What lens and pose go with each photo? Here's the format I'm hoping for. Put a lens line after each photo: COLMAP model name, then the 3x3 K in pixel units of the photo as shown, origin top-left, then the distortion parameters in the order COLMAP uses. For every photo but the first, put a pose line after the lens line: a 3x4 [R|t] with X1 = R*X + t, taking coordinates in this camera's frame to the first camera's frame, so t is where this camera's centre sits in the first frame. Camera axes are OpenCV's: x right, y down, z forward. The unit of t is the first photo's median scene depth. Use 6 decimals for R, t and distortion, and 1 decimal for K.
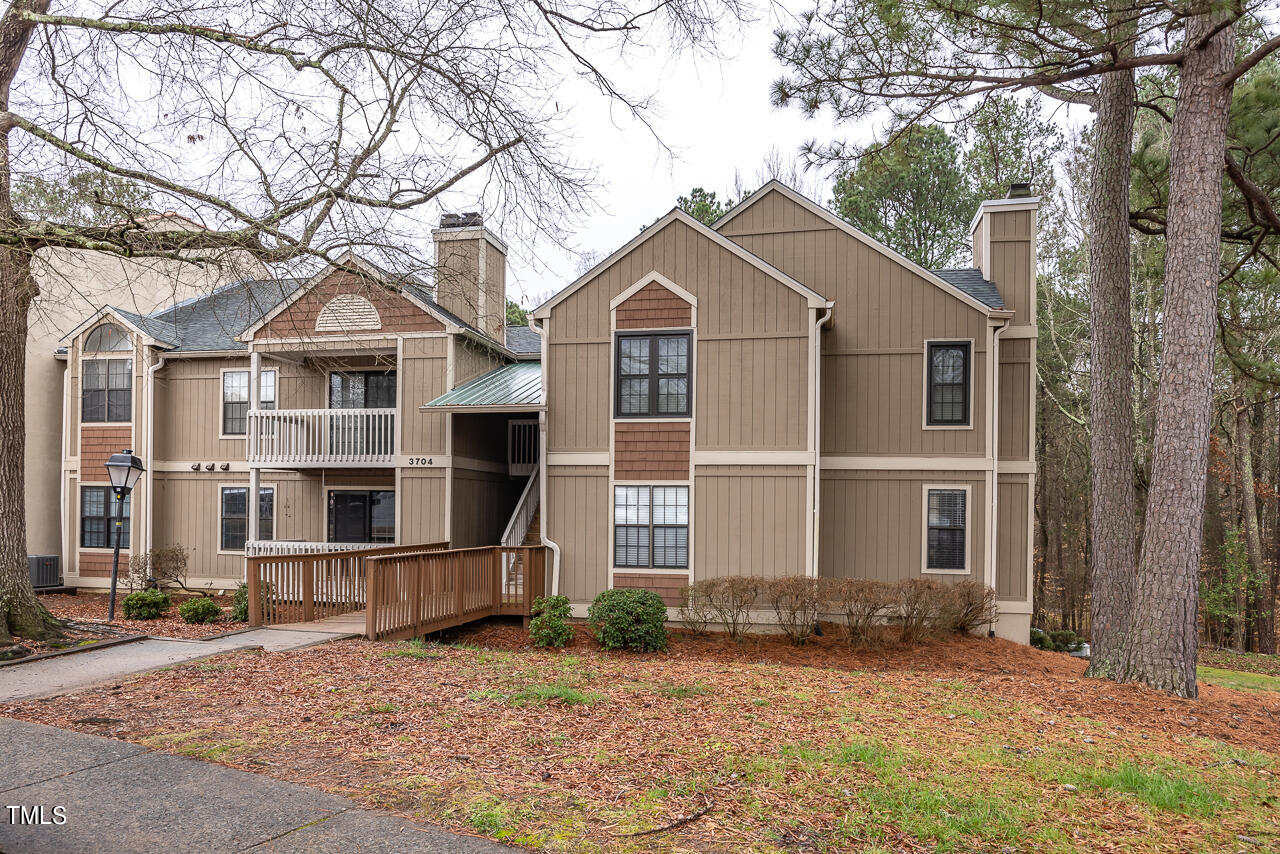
lens RADIAL K [[861.8, 0, 639.6], [0, 861.8, 453.8], [0, 0, 1]] dist [0.004116, 0.002201]
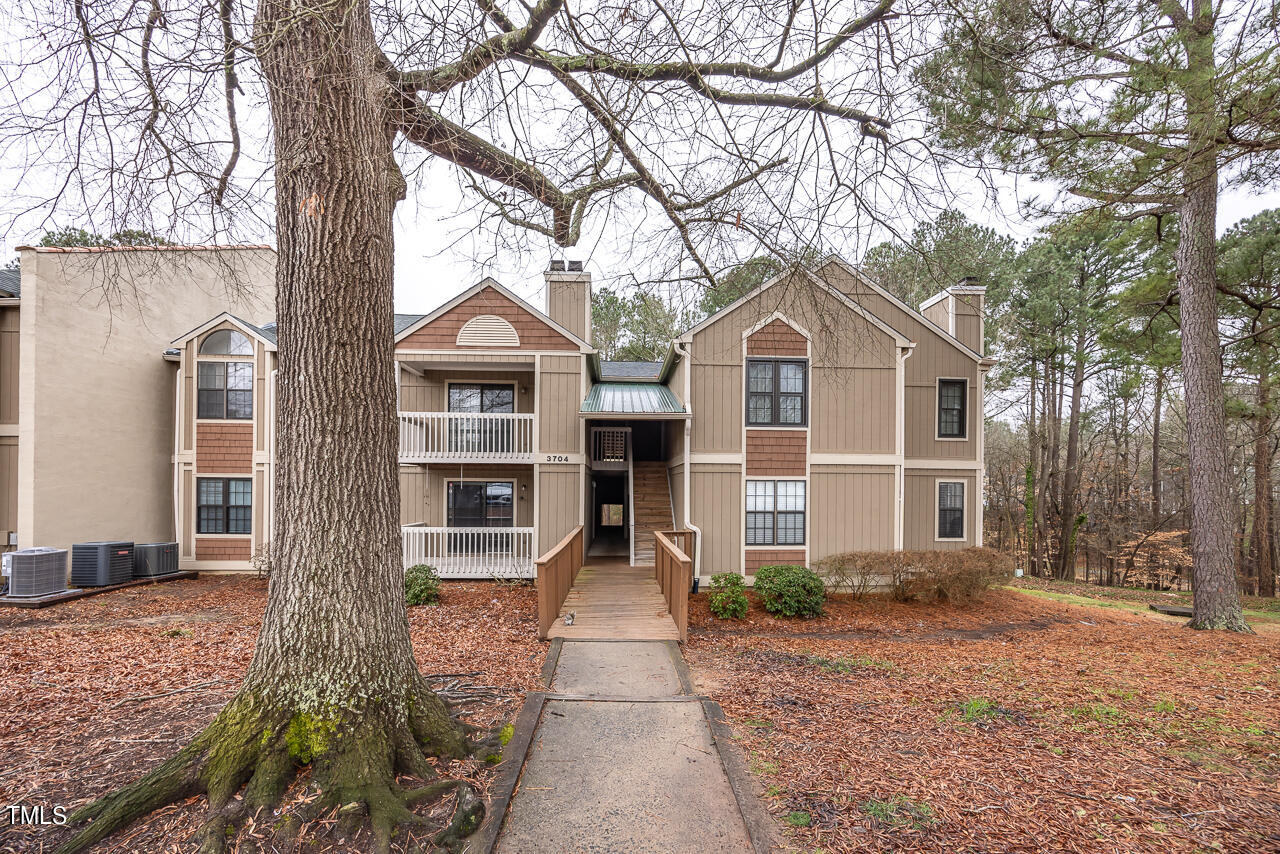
lens RADIAL K [[501.3, 0, 640.7], [0, 501.3, 461.7], [0, 0, 1]] dist [-0.000881, -0.000041]
pose [[0.966901, 0.009022, 0.254993, -0.358193], [-0.013006, 0.999818, 0.013943, 0.001996], [-0.254821, -0.016798, 0.966842, 0.331342]]
